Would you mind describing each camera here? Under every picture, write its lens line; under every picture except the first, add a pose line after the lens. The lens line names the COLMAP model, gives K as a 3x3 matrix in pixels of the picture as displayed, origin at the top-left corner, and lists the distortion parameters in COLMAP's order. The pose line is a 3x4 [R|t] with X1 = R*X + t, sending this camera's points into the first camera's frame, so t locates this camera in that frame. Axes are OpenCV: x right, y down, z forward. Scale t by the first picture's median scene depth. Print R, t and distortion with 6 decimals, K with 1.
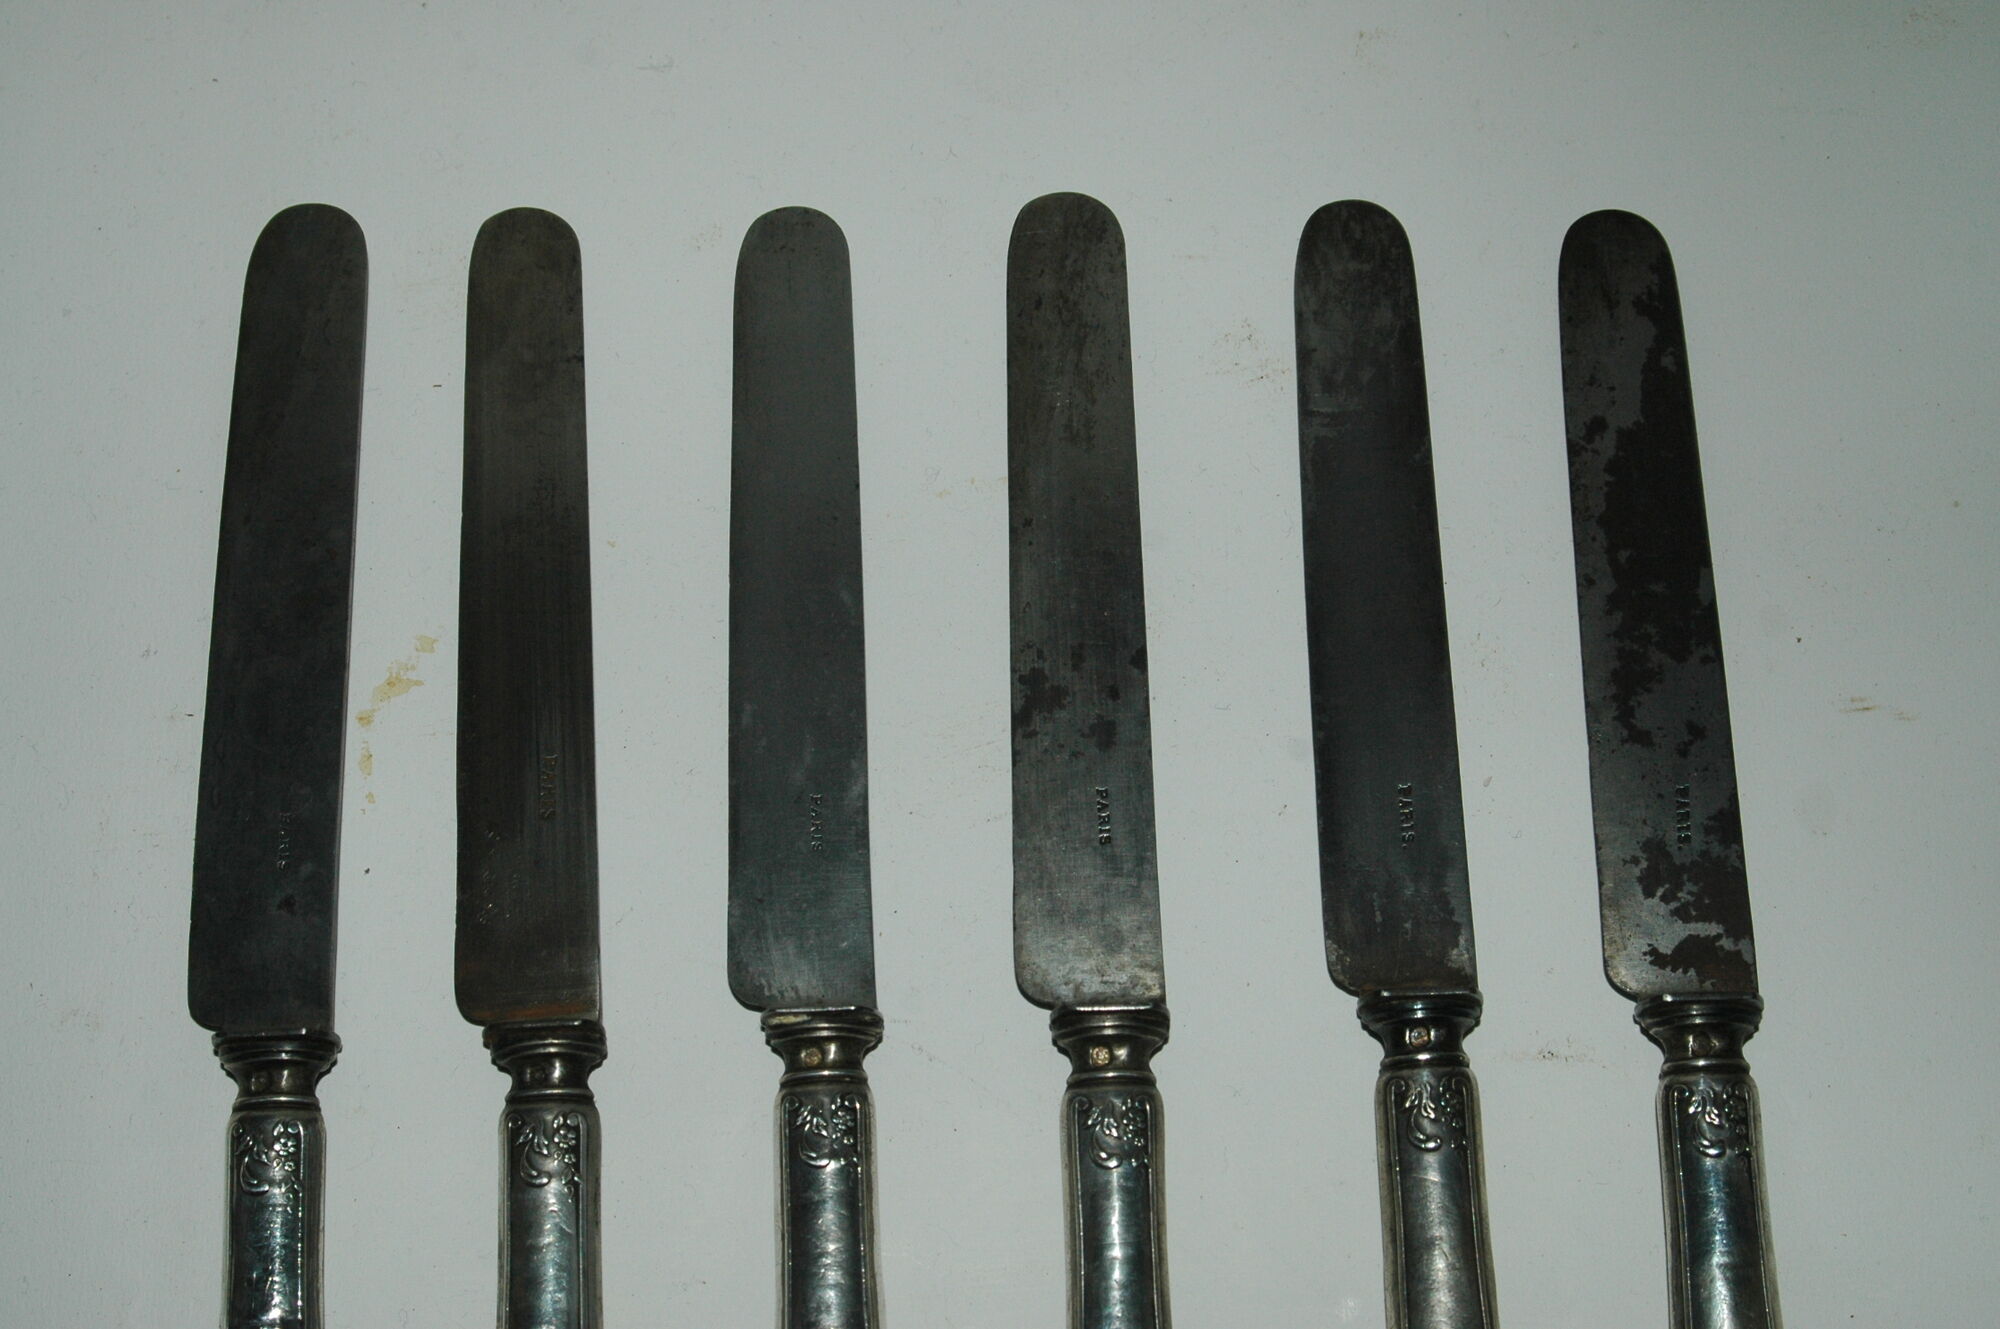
lens RADIAL K [[3187.5, 0, 1000.0], [0, 3187.5, 664.5], [0, 0, 1]] dist [-0.064264, -0.040528]
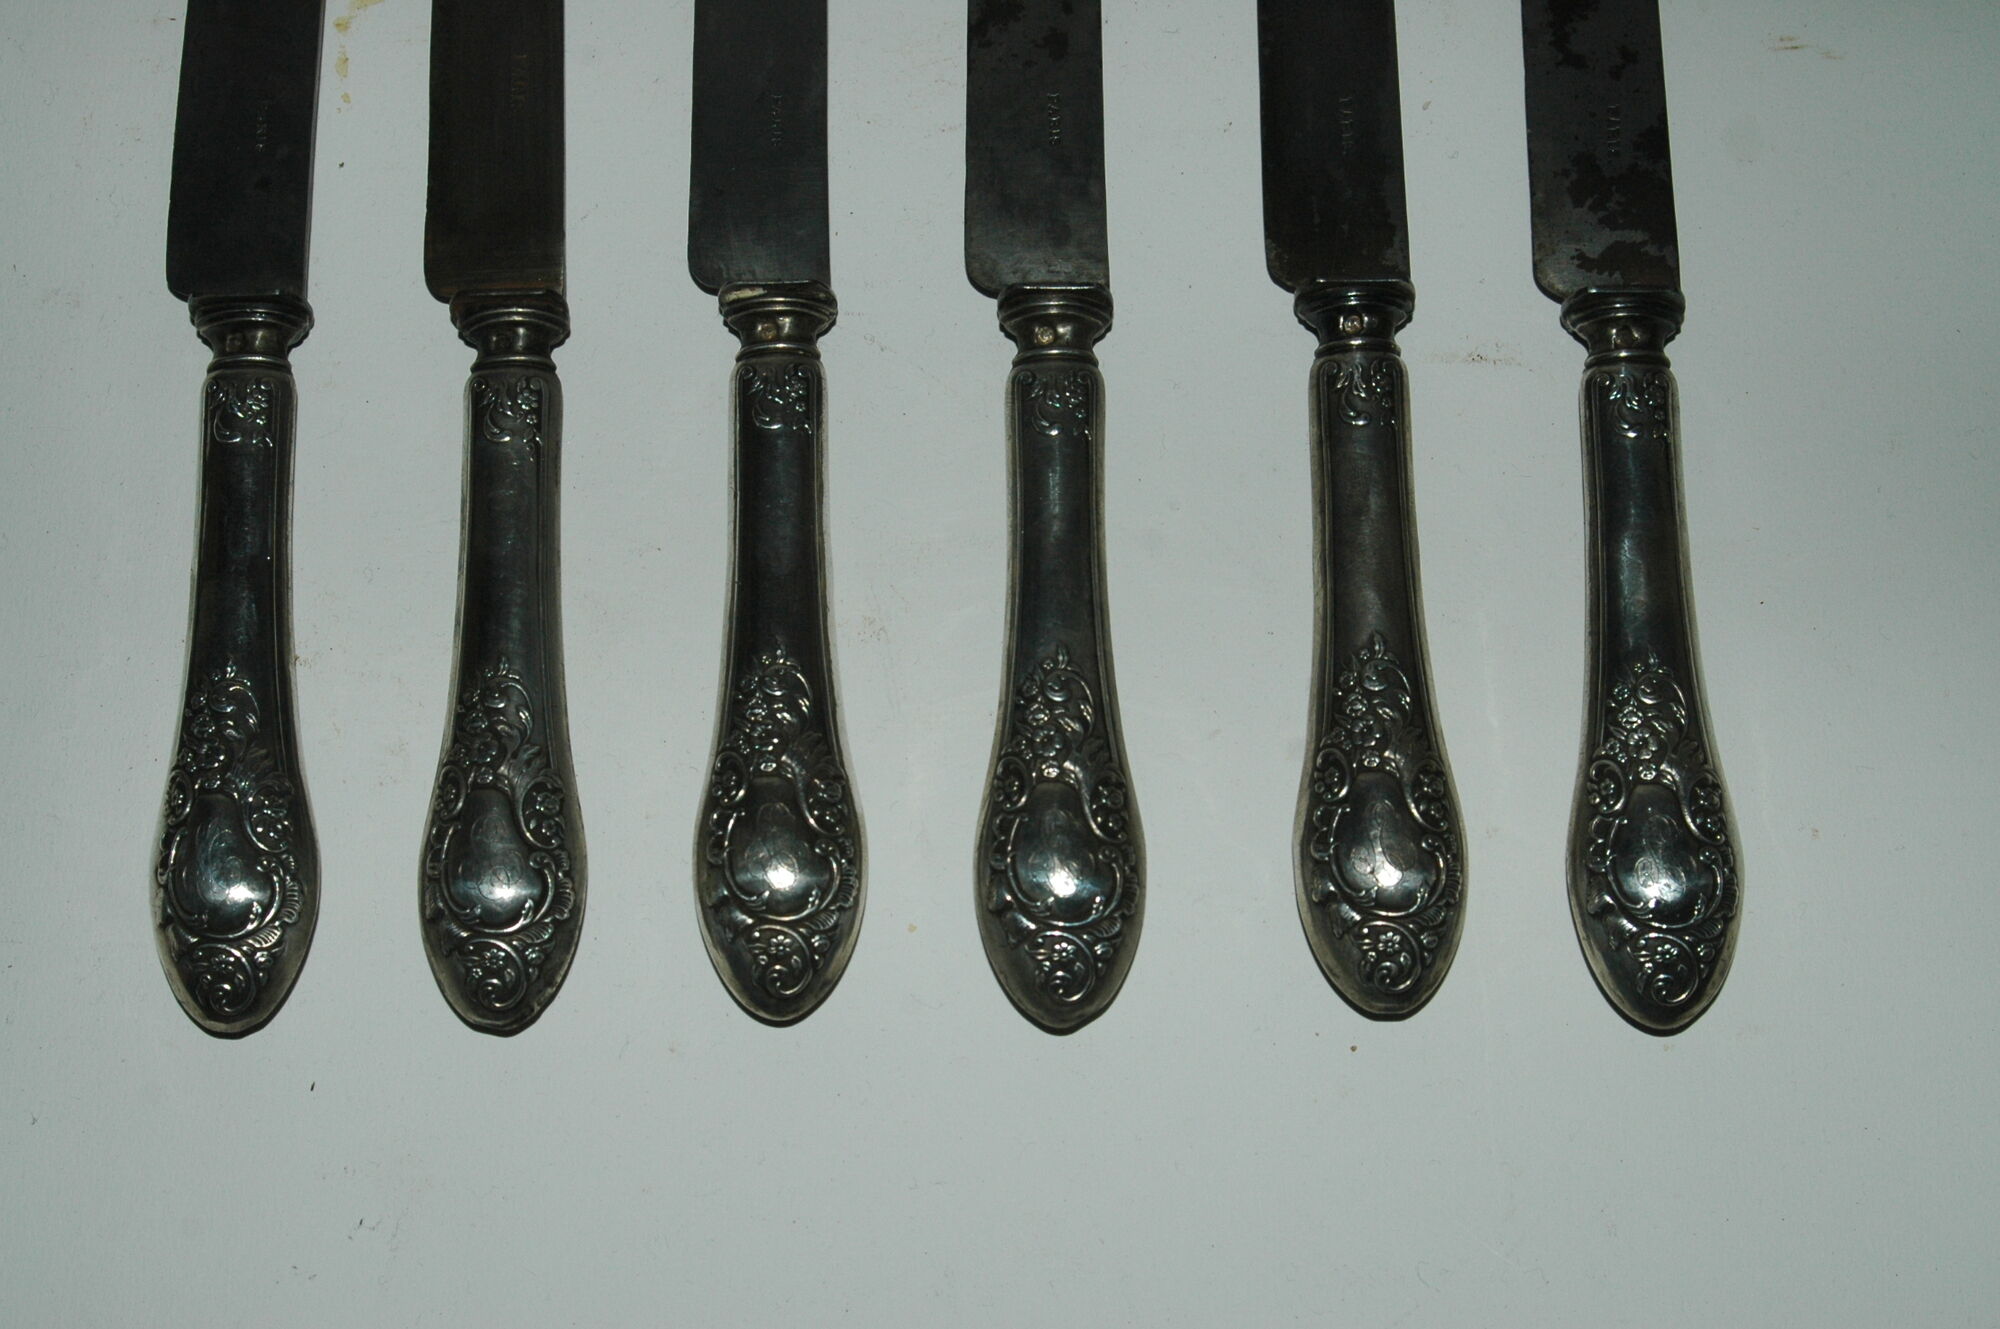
lens RADIAL K [[3187.5, 0, 1000.0], [0, 3187.5, 664.5], [0, 0, 1]] dist [-0.064264, -0.040528]
pose [[0.999748, 0.021444, 0.006645, 0.012072], [-0.021768, 0.998334, 0.053427, 0.173097], [-0.005488, -0.053558, 0.998550, -0.042279]]
